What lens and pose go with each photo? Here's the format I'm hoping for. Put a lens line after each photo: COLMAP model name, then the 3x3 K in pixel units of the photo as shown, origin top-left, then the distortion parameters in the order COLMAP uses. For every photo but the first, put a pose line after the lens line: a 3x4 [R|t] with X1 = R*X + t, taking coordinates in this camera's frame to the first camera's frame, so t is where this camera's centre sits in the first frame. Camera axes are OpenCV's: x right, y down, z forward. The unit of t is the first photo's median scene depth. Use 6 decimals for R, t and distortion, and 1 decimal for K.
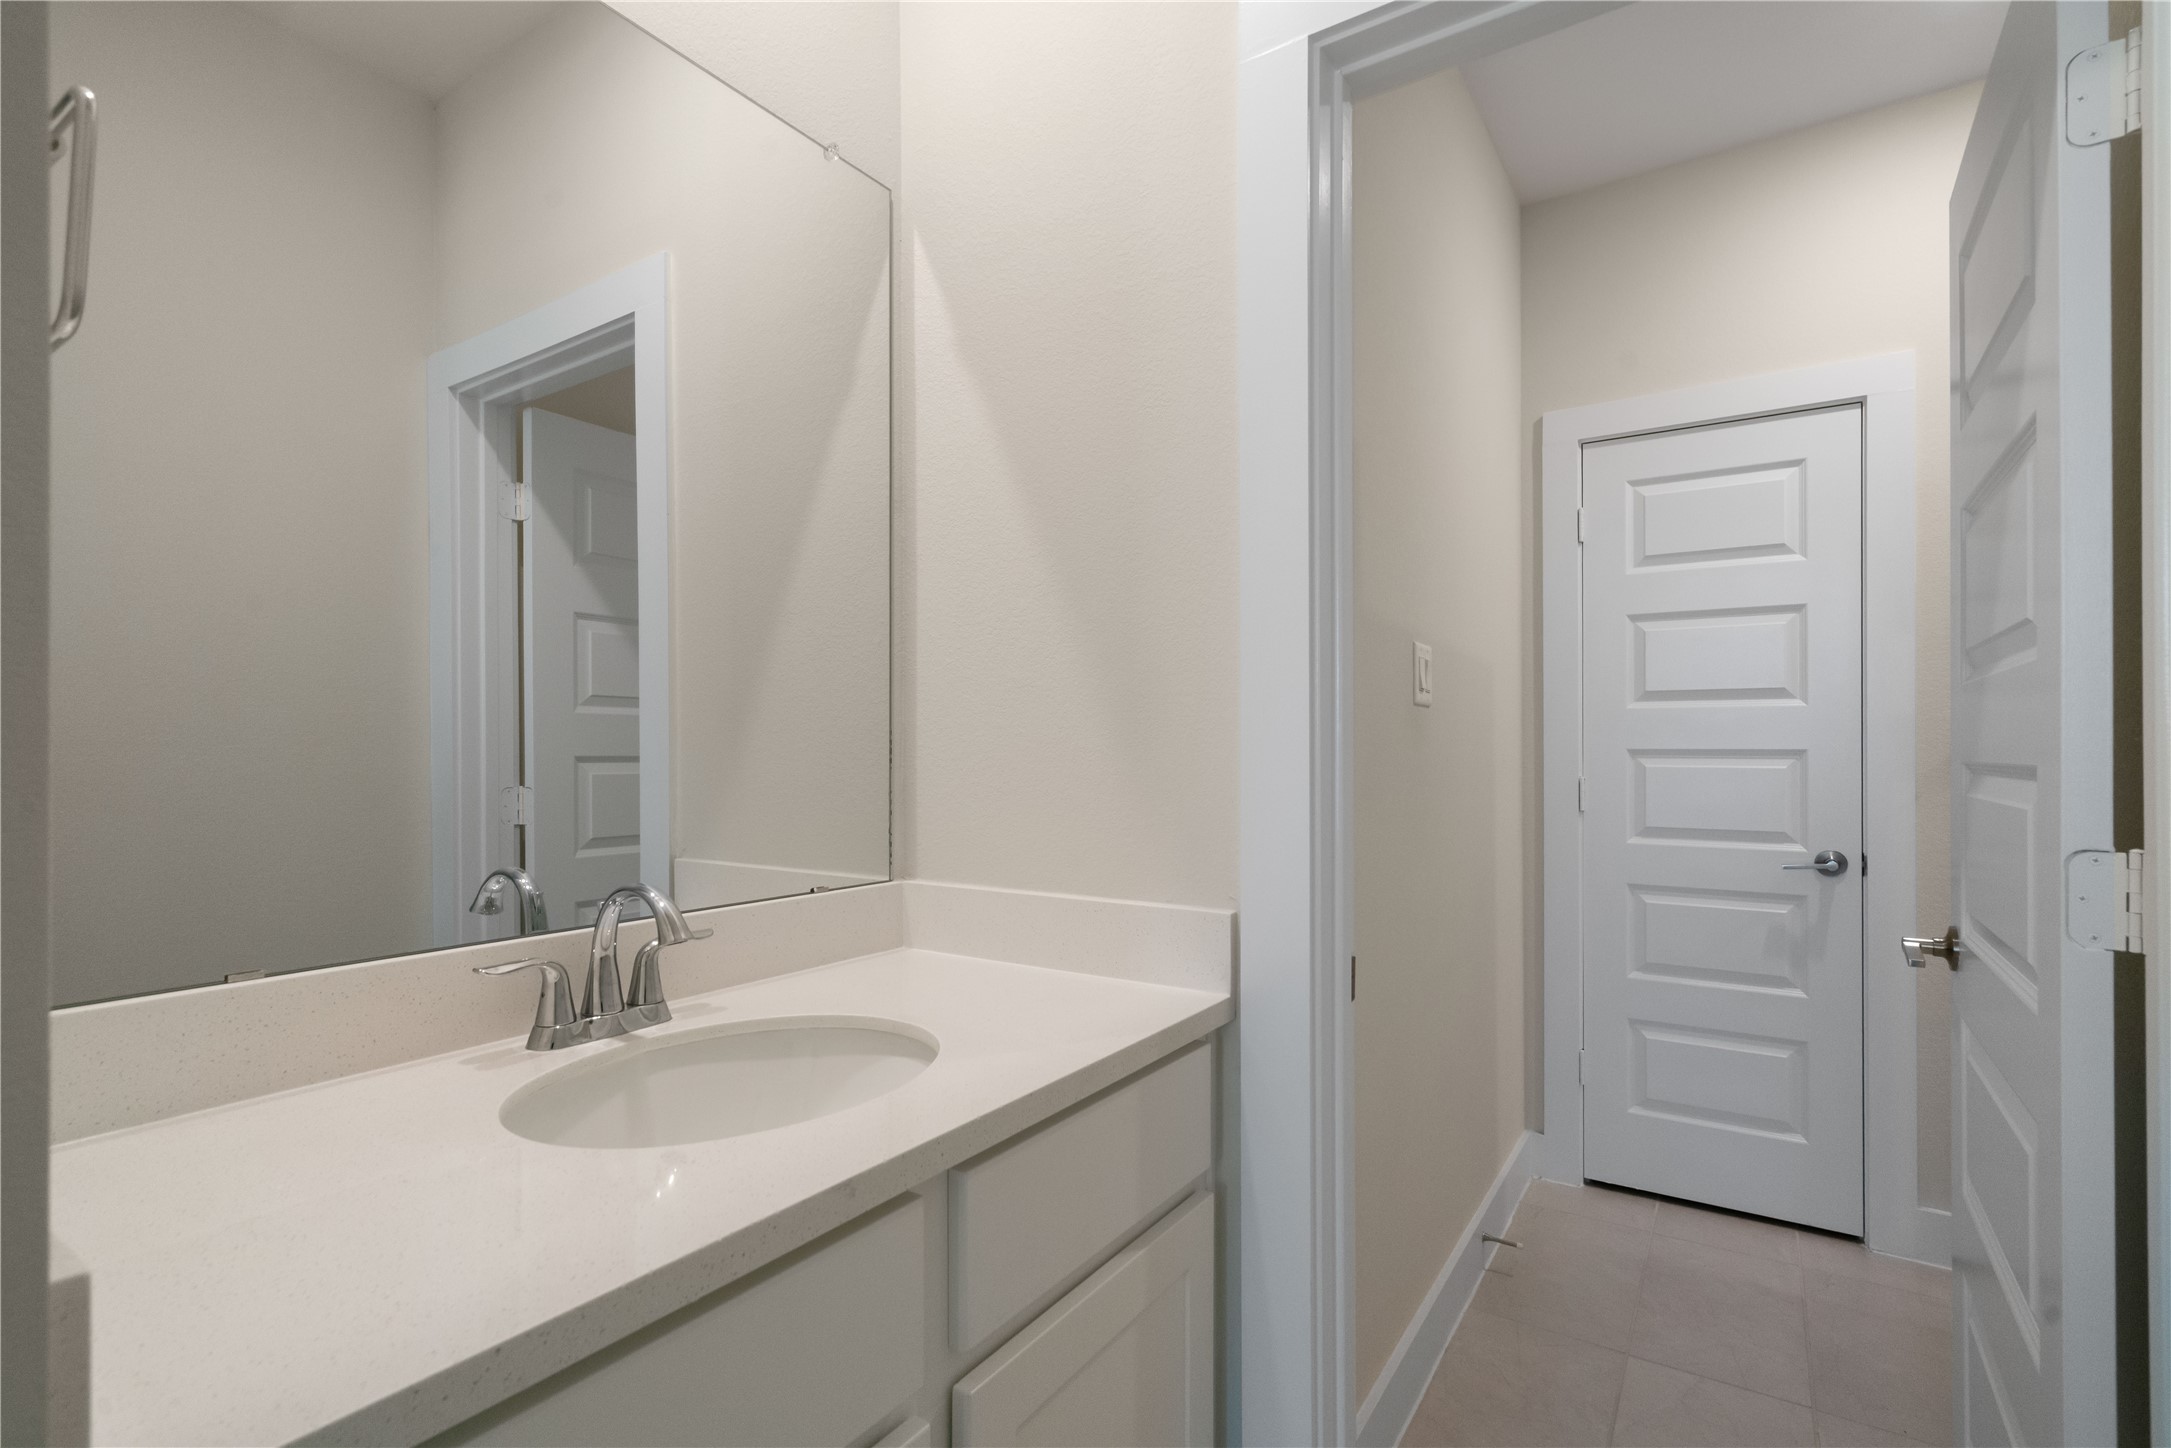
lens RADIAL K [[997.1, 0, 1075.4], [0, 997.1, 722.4], [0, 0, 1]] dist [-0.007568, 0.003753]
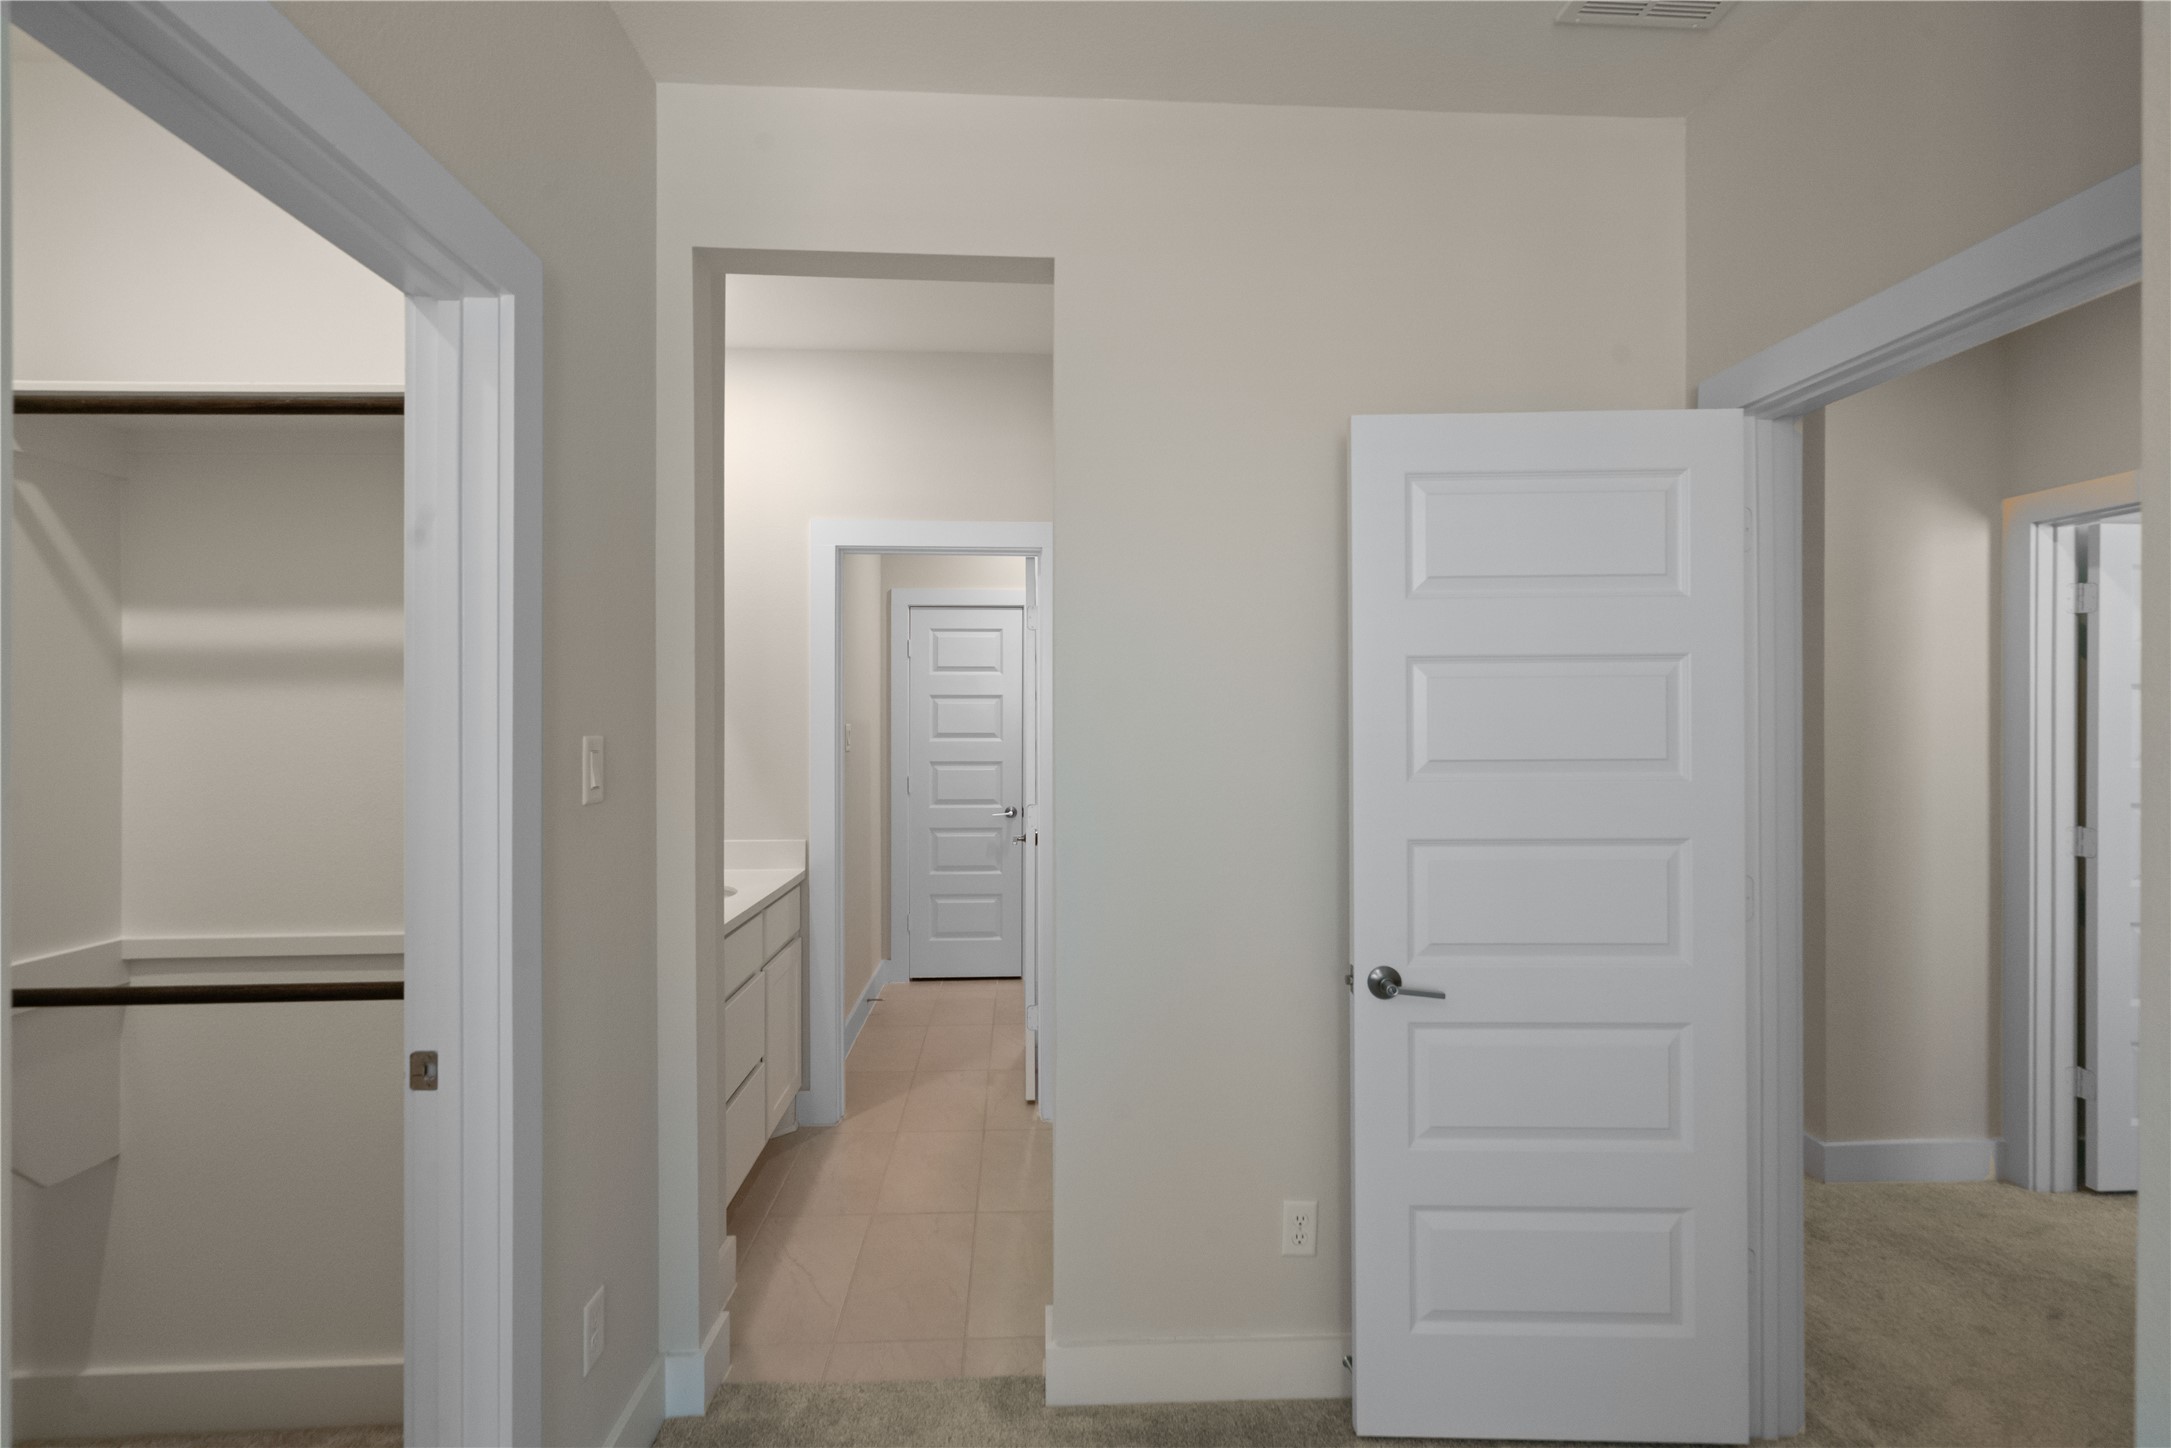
lens RADIAL K [[997.1, 0, 1084.6], [0, 997.1, 712.1], [0, 0, 1]] dist [-0.007568, 0.003753]
pose [[0.793815, -0.002101, 0.608155, -0.451575], [-0.006451, 0.999909, 0.011874, -0.106432], [-0.608125, -0.013349, 0.793729, -0.844809]]
